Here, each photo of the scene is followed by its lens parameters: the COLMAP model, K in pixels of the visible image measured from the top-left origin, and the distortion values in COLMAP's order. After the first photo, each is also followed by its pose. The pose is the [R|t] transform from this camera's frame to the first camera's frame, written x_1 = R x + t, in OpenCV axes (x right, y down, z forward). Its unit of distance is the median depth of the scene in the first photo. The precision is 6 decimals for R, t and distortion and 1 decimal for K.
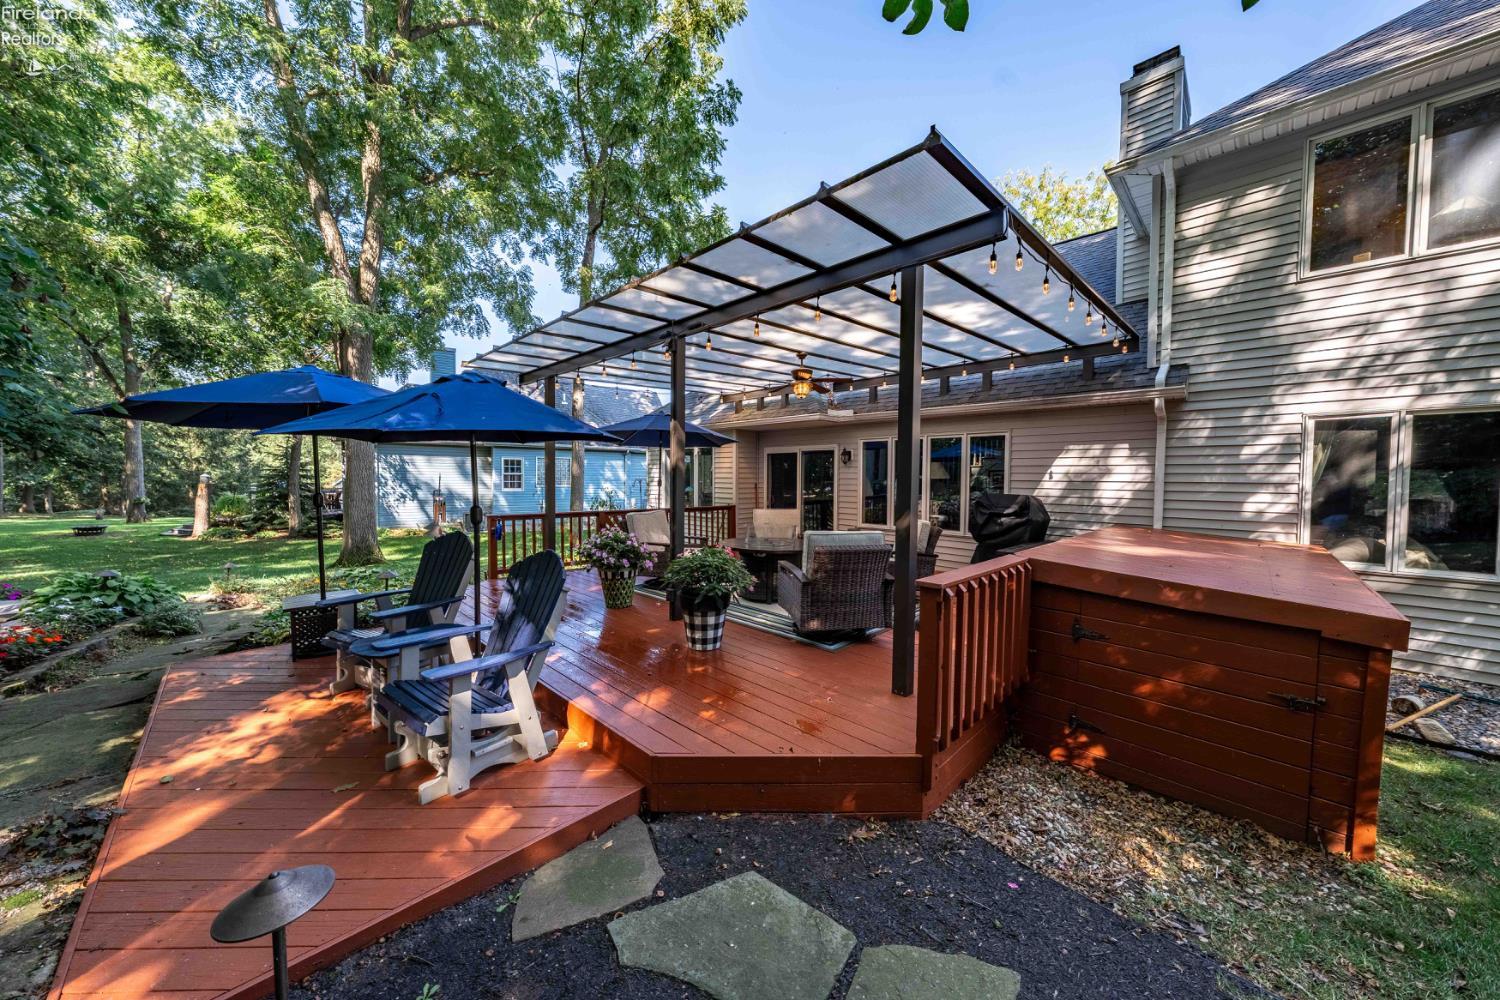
lens RADIAL K [[517.2, 0, 757.6], [0, 517.2, 493.1], [0, 0, 1]] dist [-0.000709, -0.000083]
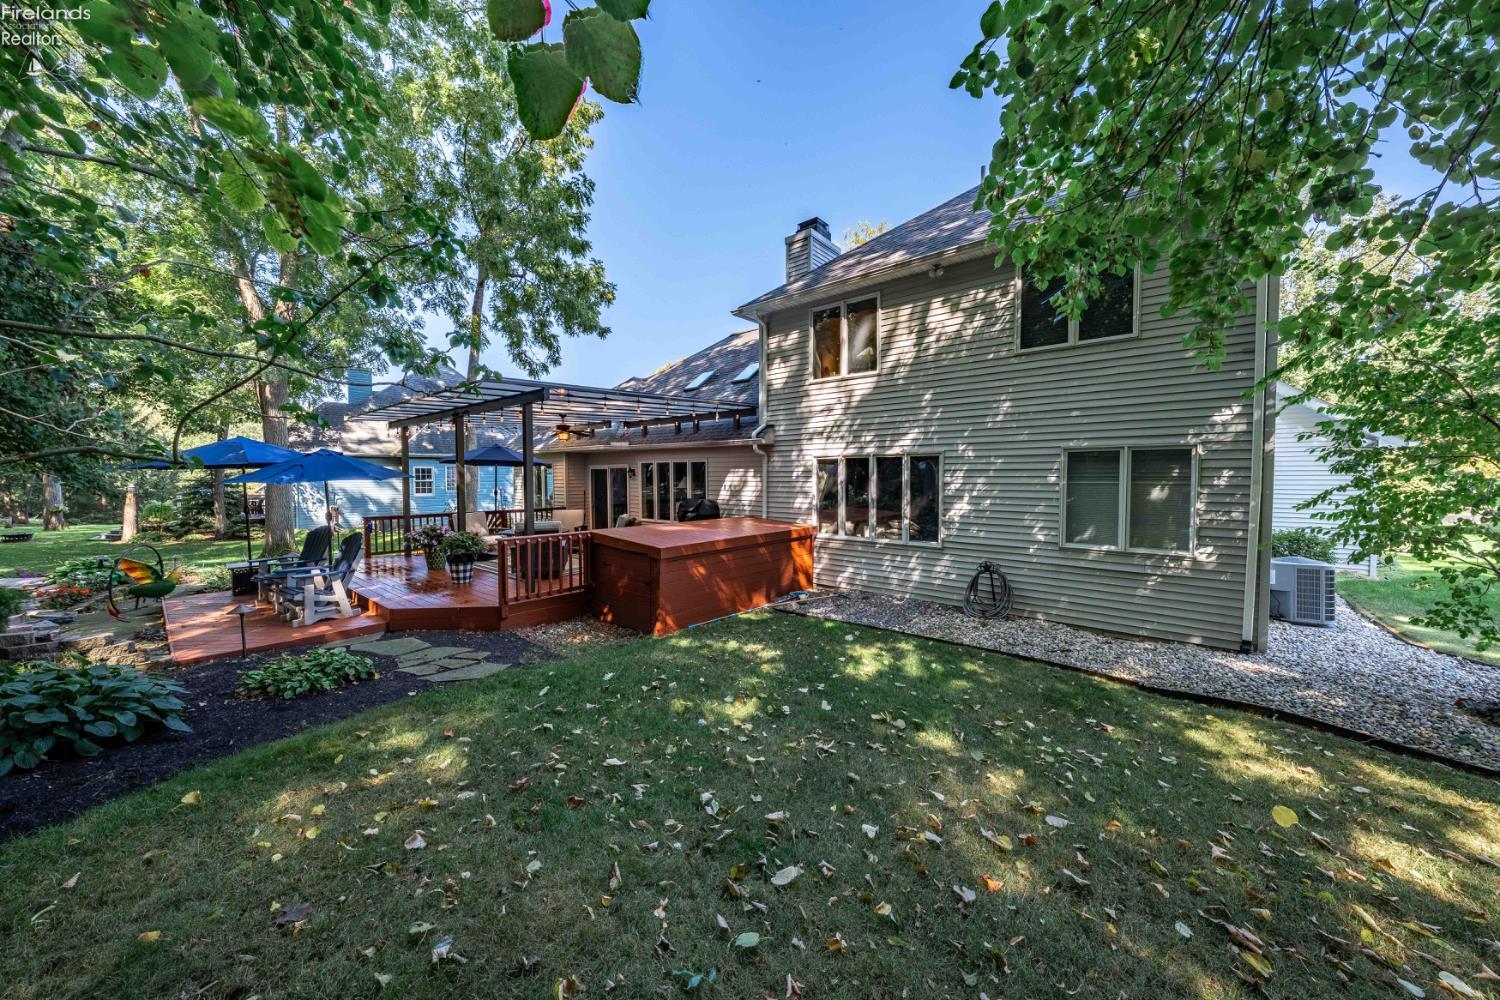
lens RADIAL K [[517.2, 0, 757.6], [0, 517.2, 493.1], [0, 0, 1]] dist [-0.000709, -0.000083]
pose [[0.996495, -0.013277, 0.082596, 0.480846], [0.012865, 0.999902, 0.005513, -0.019221], [-0.082661, -0.004431, 0.996568, -0.581409]]
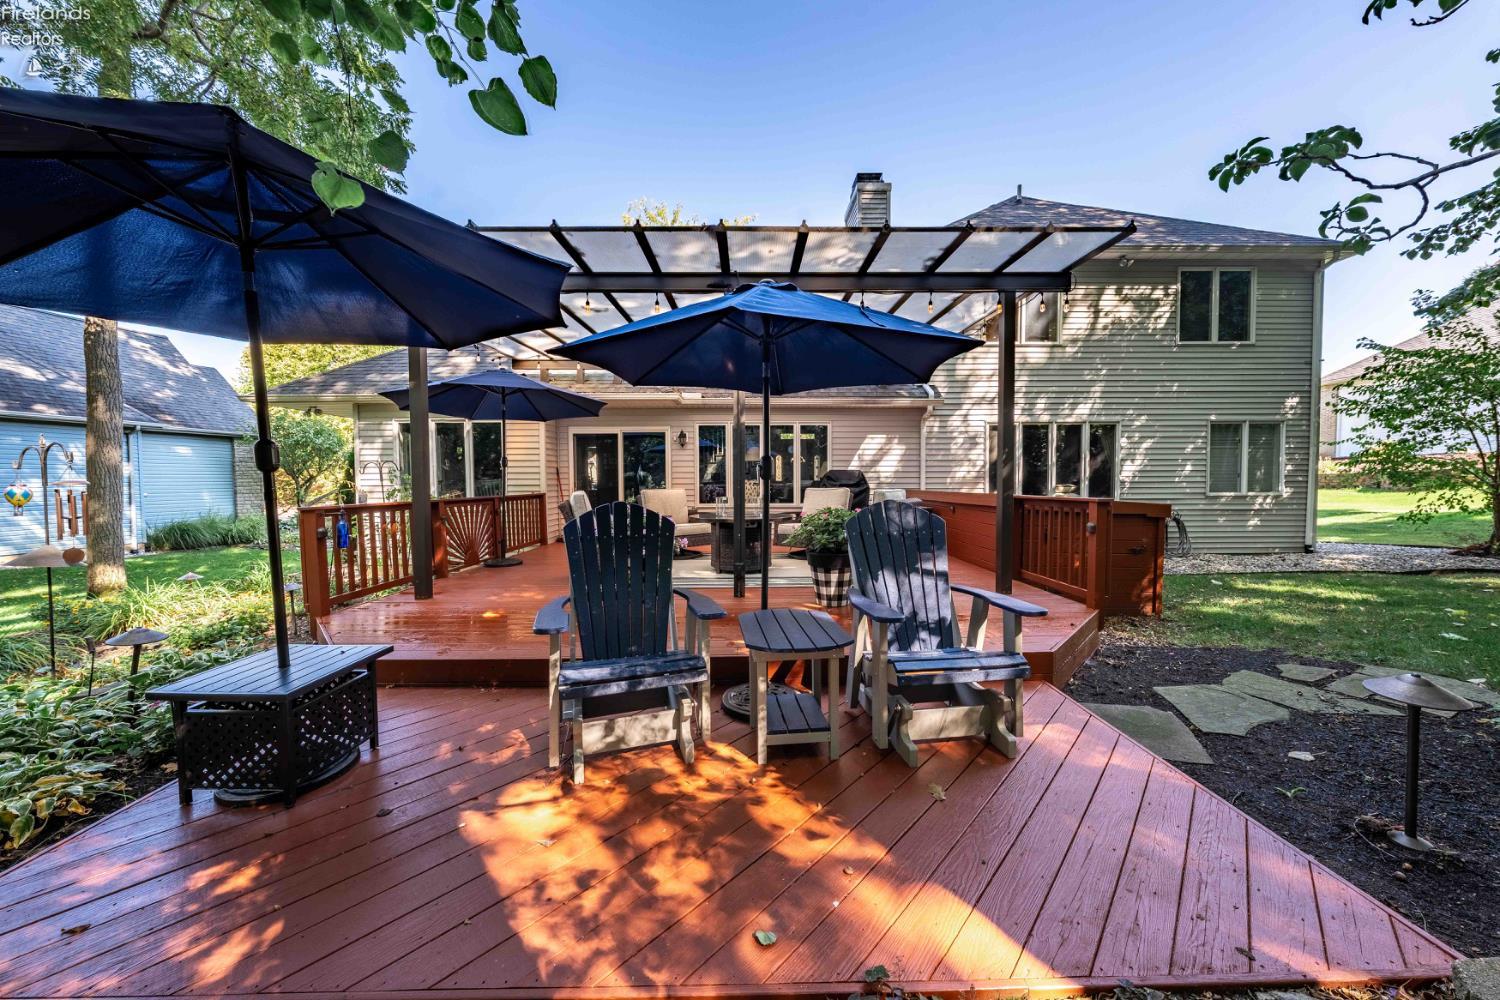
lens RADIAL K [[506.3, 0, 750.0], [0, 506.3, 500.0], [0, 0, 1]] dist [0.000266, 0.000024]
pose [[0.704185, -0.042353, 0.708752, -0.521154], [0.033070, 0.999092, 0.026845, 0.032171], [-0.709246, 0.004535, 0.704946, 0.223784]]
